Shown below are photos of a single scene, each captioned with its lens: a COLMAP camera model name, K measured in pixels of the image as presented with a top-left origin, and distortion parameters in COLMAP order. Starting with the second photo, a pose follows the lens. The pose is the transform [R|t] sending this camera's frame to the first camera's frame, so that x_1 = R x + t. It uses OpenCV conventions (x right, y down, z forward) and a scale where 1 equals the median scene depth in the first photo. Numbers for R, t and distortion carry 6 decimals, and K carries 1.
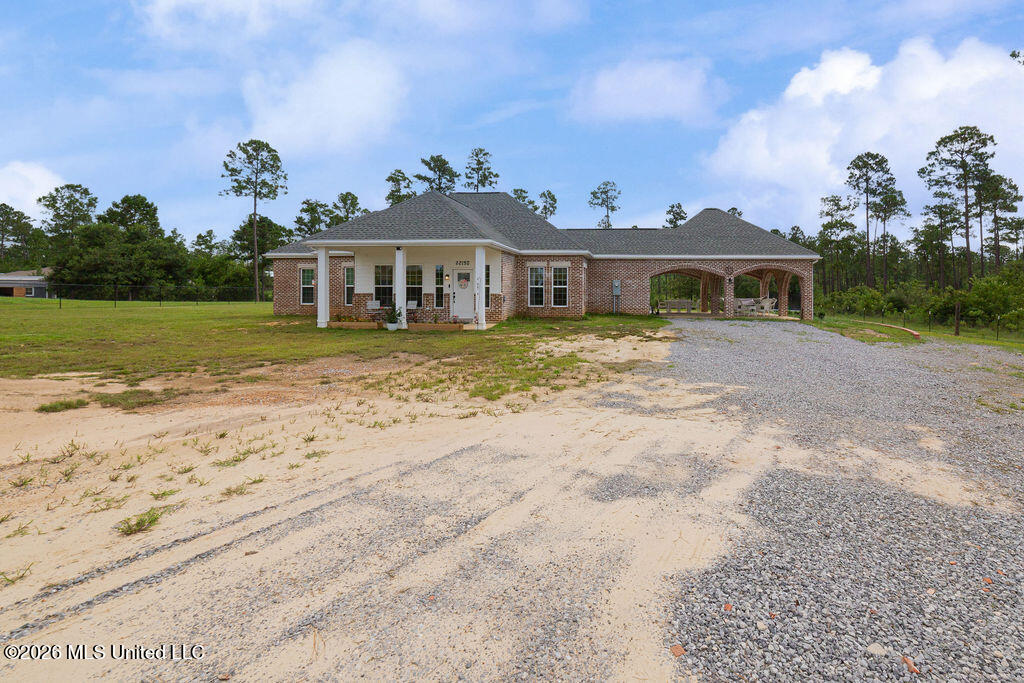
lens RADIAL K [[550.1, 0, 542.9], [0, 550.1, 299.6], [0, 0, 1]] dist [-0.050730, -0.000875]
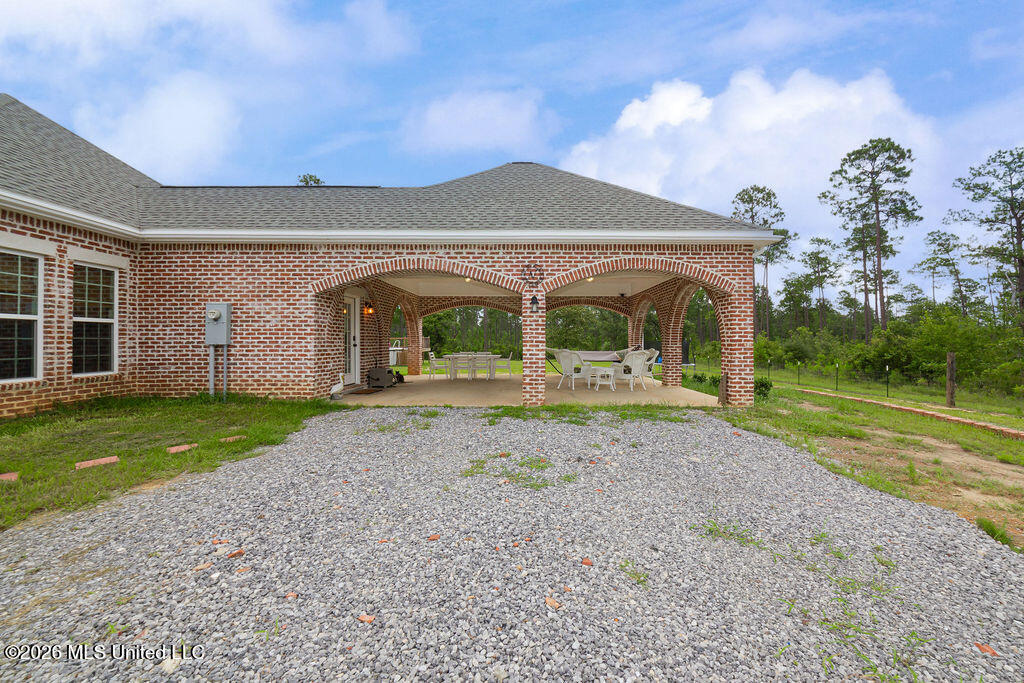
lens RADIAL K [[547.3, 0, 512.0], [0, 547.3, 341.5], [0, 0, 1]] dist [0.005561, 0.001640]
pose [[0.989153, -0.011298, 0.146452, 0.074943], [0.014182, 0.999725, -0.018663, -0.000567], [-0.146201, 0.020538, 0.989042, 0.175952]]
